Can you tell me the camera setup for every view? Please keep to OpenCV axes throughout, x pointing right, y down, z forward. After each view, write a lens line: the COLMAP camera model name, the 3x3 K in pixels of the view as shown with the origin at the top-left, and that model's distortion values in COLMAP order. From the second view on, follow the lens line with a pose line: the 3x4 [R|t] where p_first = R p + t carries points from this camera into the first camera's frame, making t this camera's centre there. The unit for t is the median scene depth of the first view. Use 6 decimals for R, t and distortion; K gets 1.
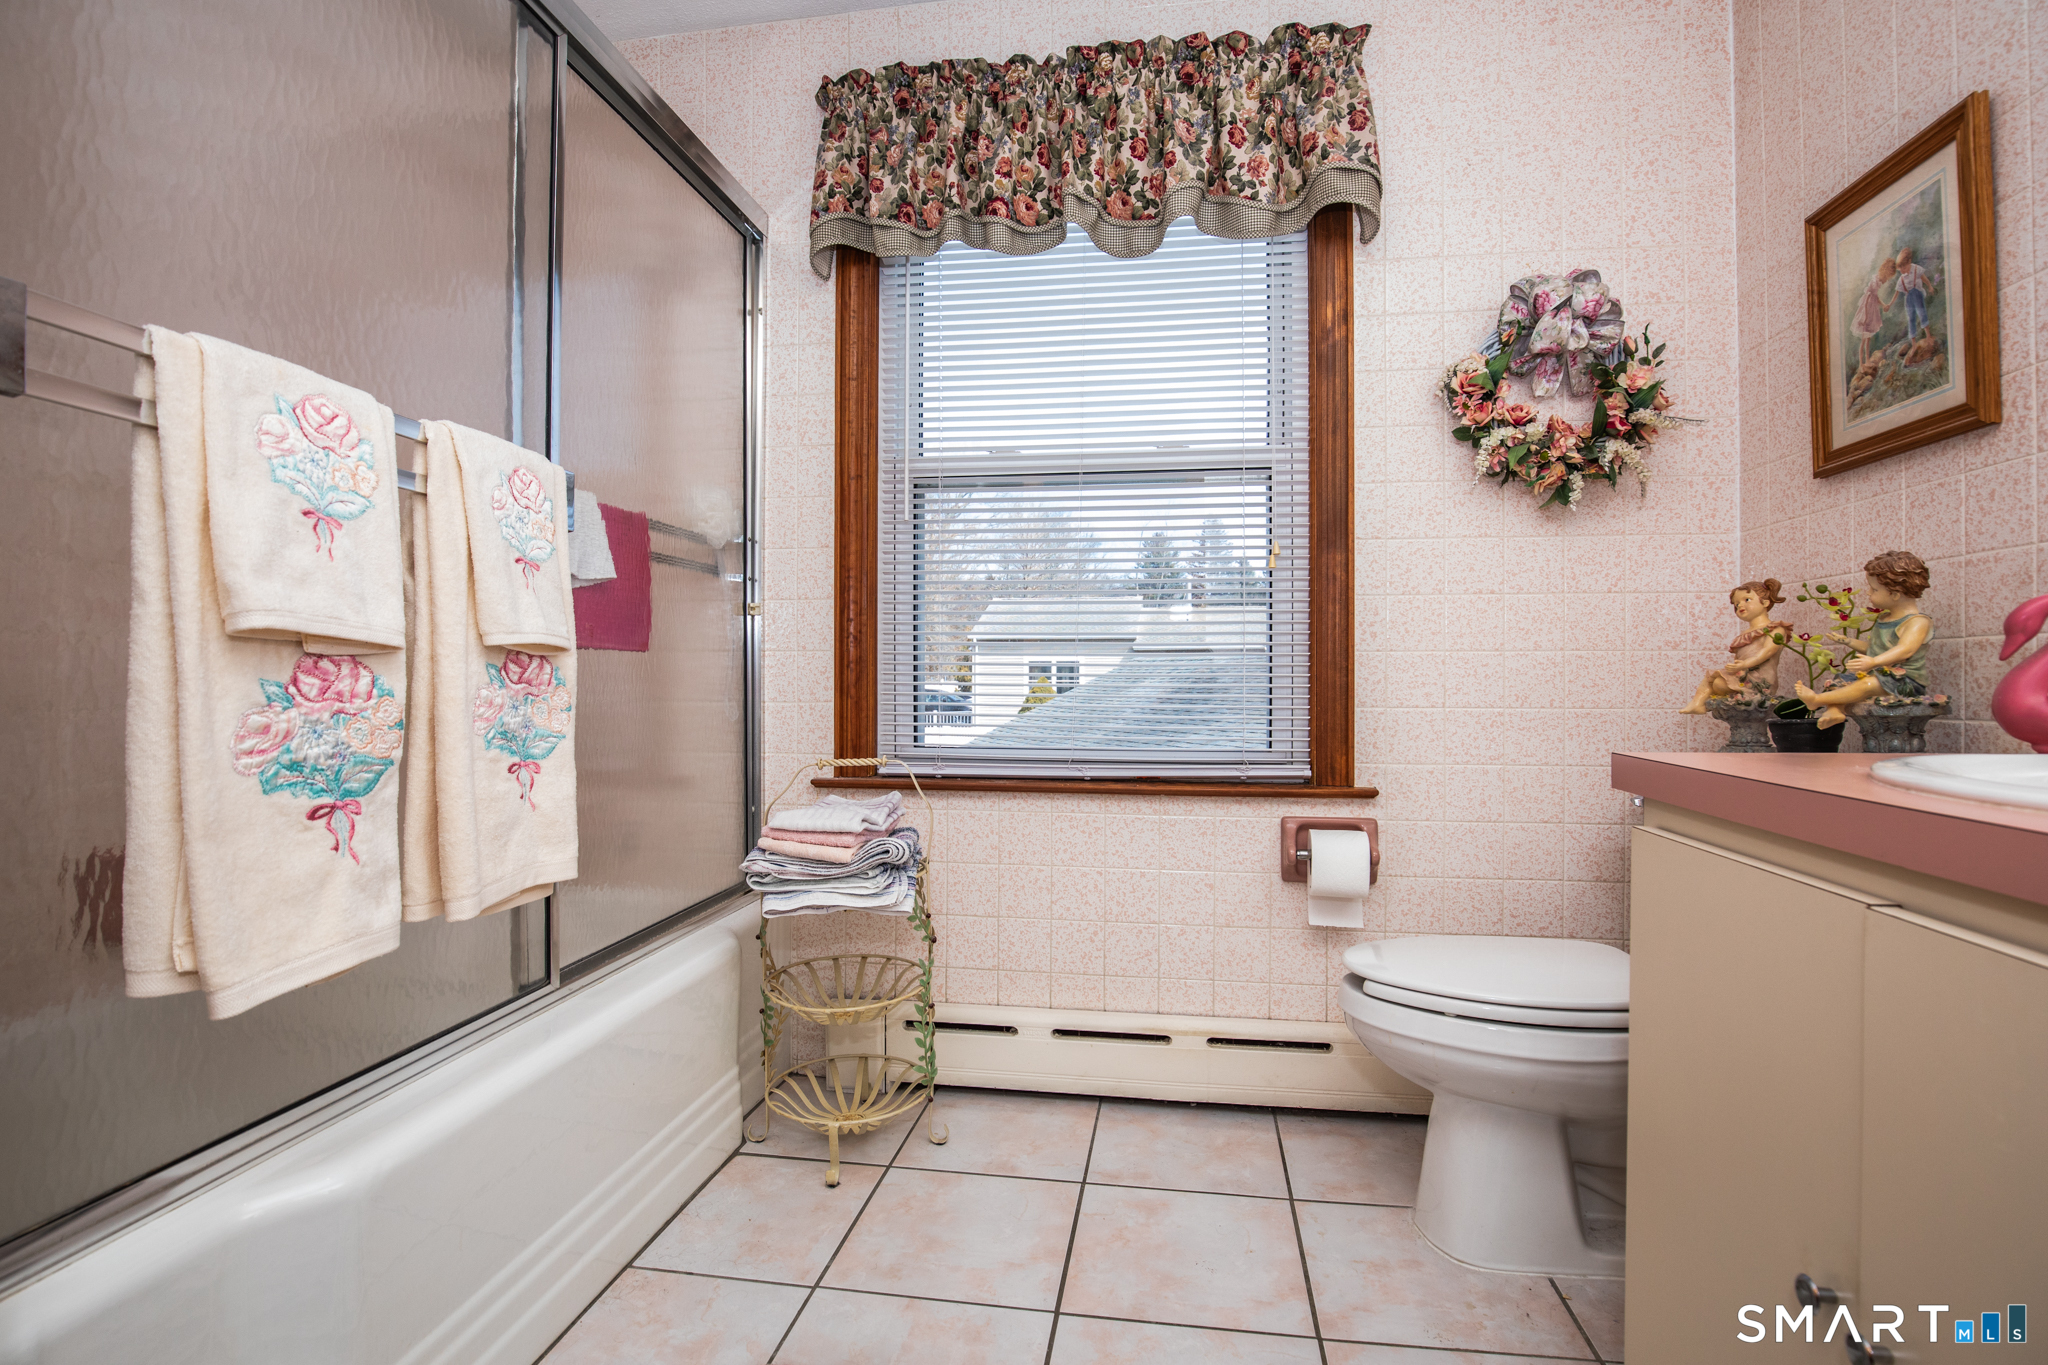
lens RADIAL K [[963.0, 0, 1029.6], [0, 963.0, 682.9], [0, 0, 1]] dist [-0.034878, 0.004234]
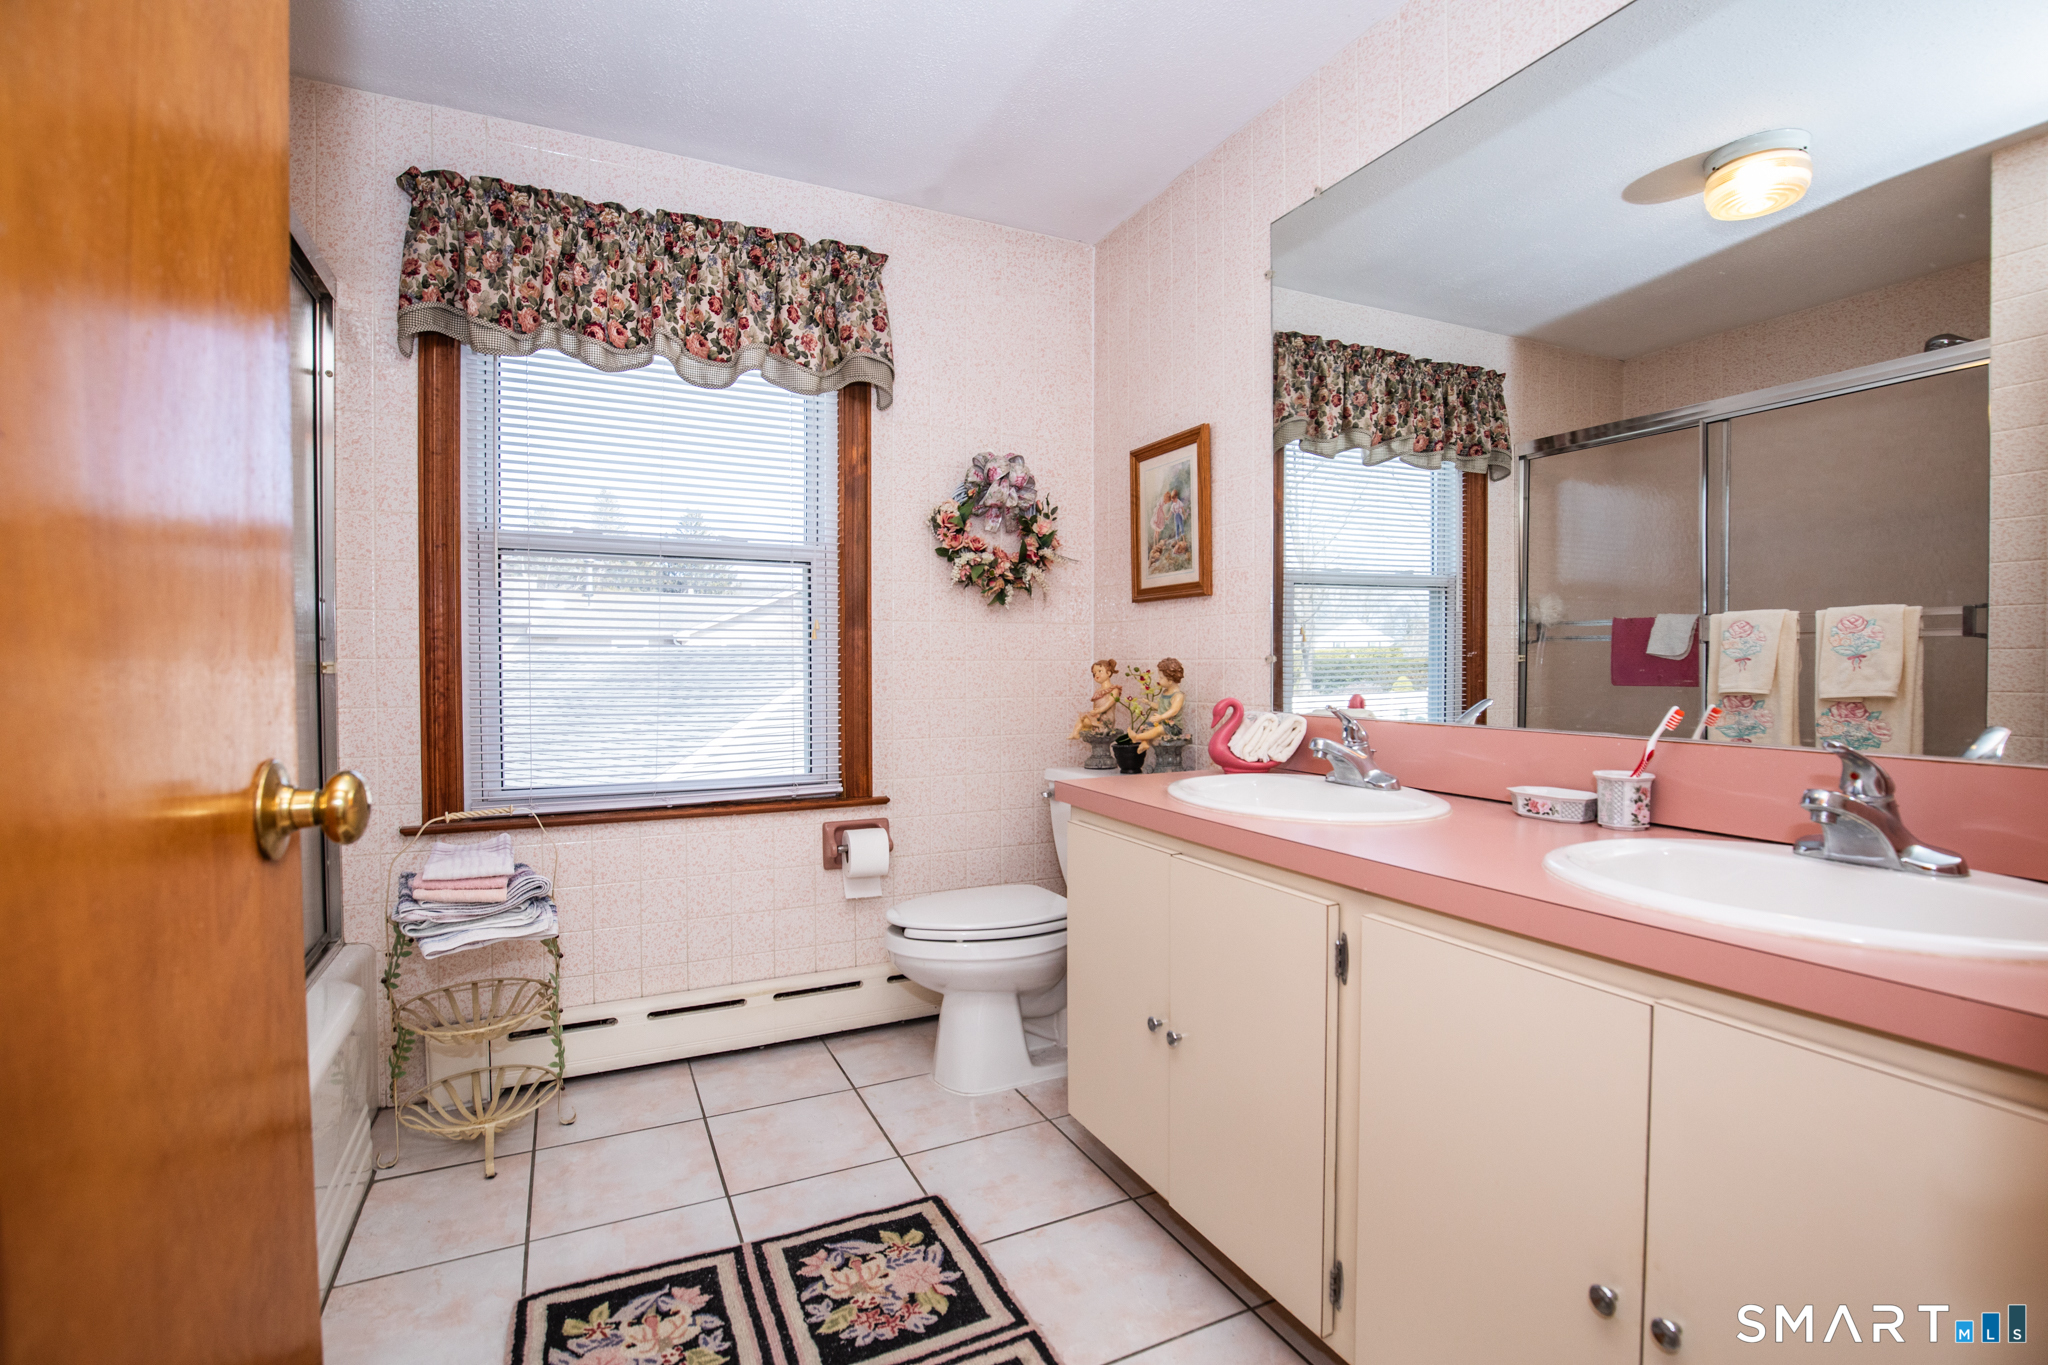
lens RADIAL K [[963.0, 0, 1027.9], [0, 963.0, 677.4], [0, 0, 1]] dist [-0.034878, 0.004234]
pose [[0.814986, -0.014191, 0.579307, -0.296783], [0.002602, 0.999780, 0.020831, -0.097344], [-0.579475, -0.015470, 0.814843, -0.284273]]
